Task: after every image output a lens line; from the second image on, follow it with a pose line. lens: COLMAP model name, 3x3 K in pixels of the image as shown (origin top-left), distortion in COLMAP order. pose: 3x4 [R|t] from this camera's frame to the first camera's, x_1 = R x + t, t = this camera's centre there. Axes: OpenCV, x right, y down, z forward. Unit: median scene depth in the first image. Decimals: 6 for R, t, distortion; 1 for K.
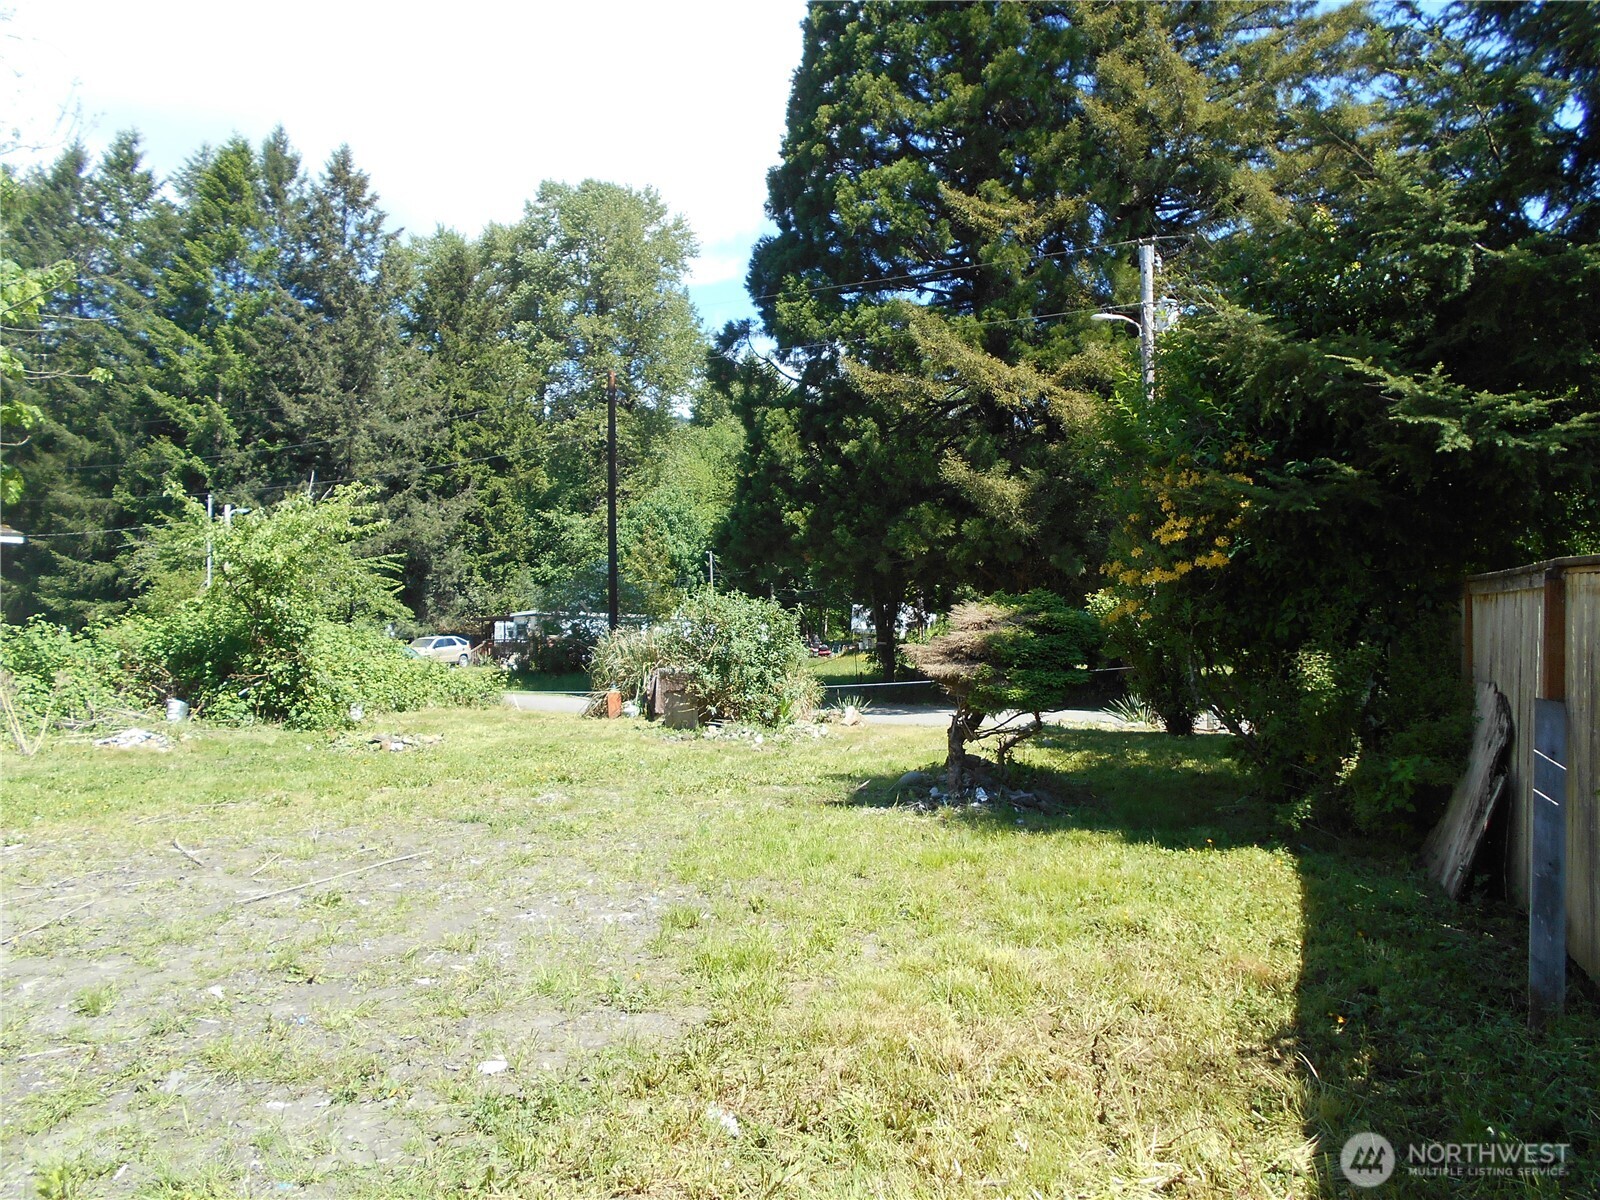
lens RADIAL K [[1320.7, 0, 797.4], [0, 1320.7, 602.3], [0, 0, 1]] dist [0.005700, 0.005003]
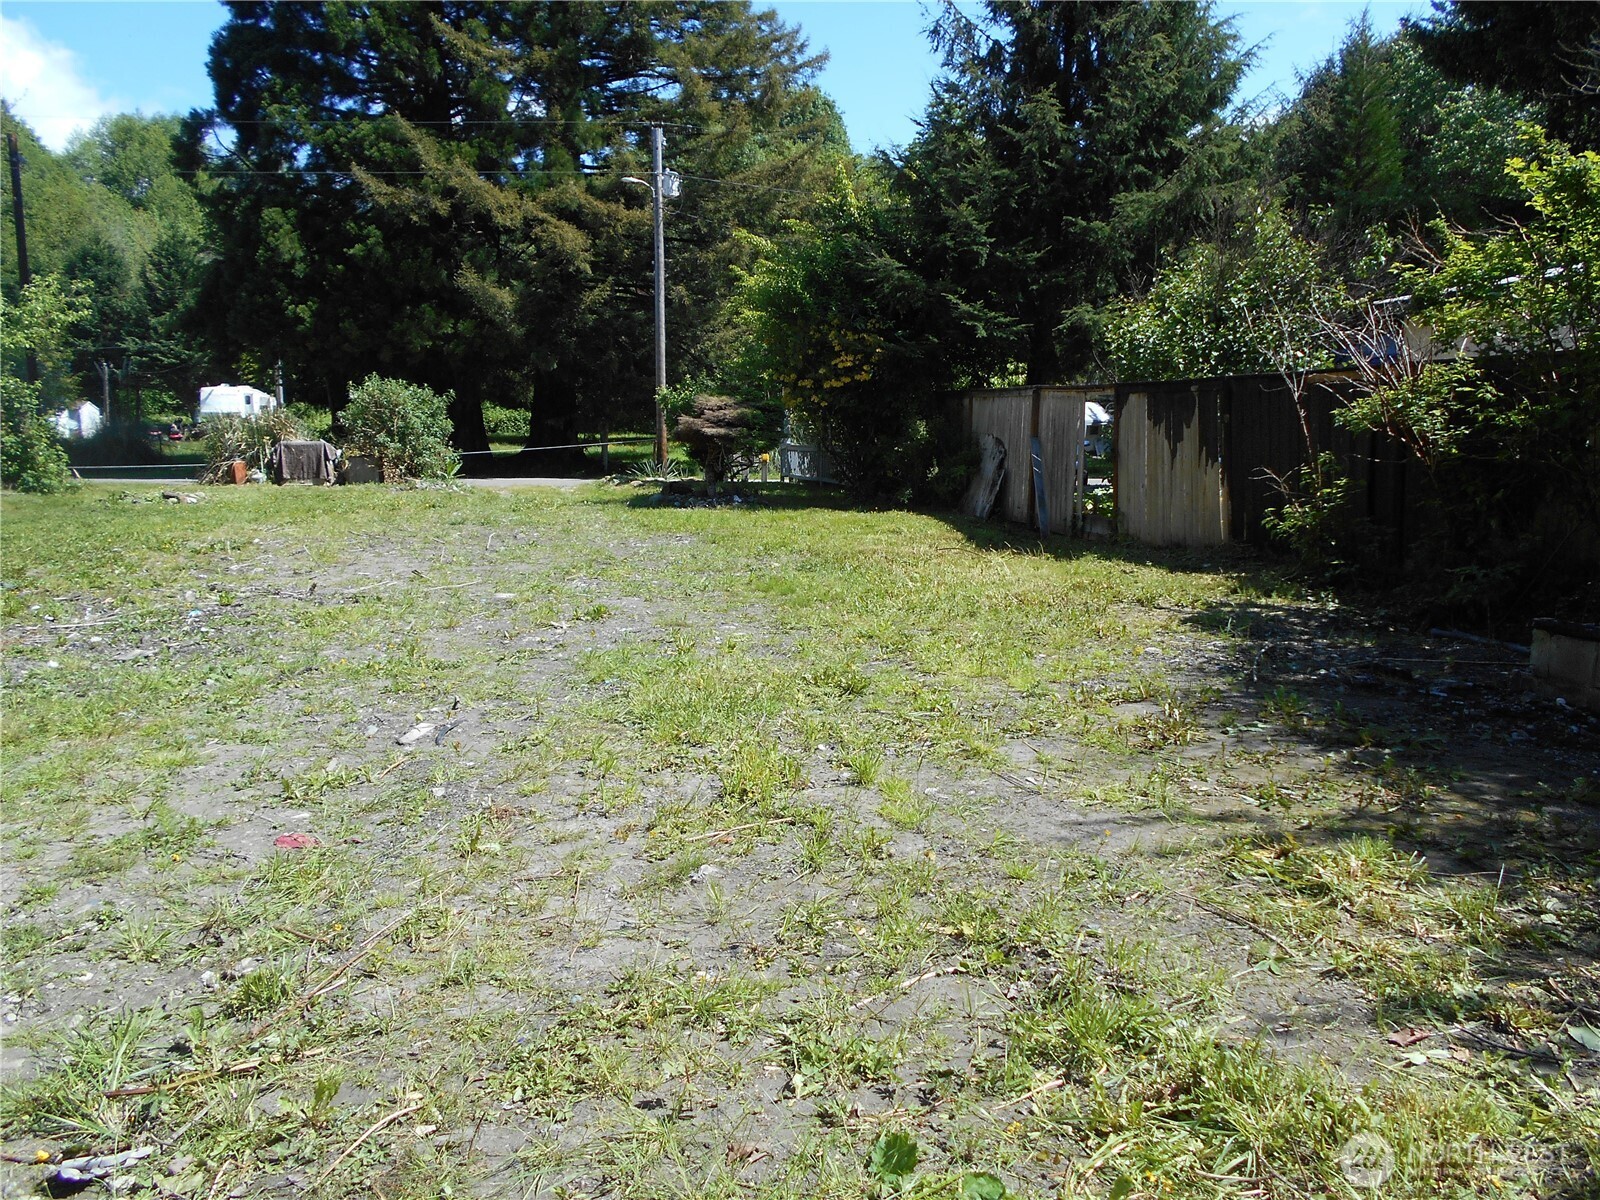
lens RADIAL K [[1216.8, 0, 800.1], [0, 1216.8, 595.0], [0, 0, 1]] dist [0.002104, 0.024377]
pose [[0.873177, -0.063220, 0.483286, -0.263592], [-0.017758, 0.986767, 0.161168, -0.000004], [-0.487080, -0.149310, 0.860500, -0.236839]]
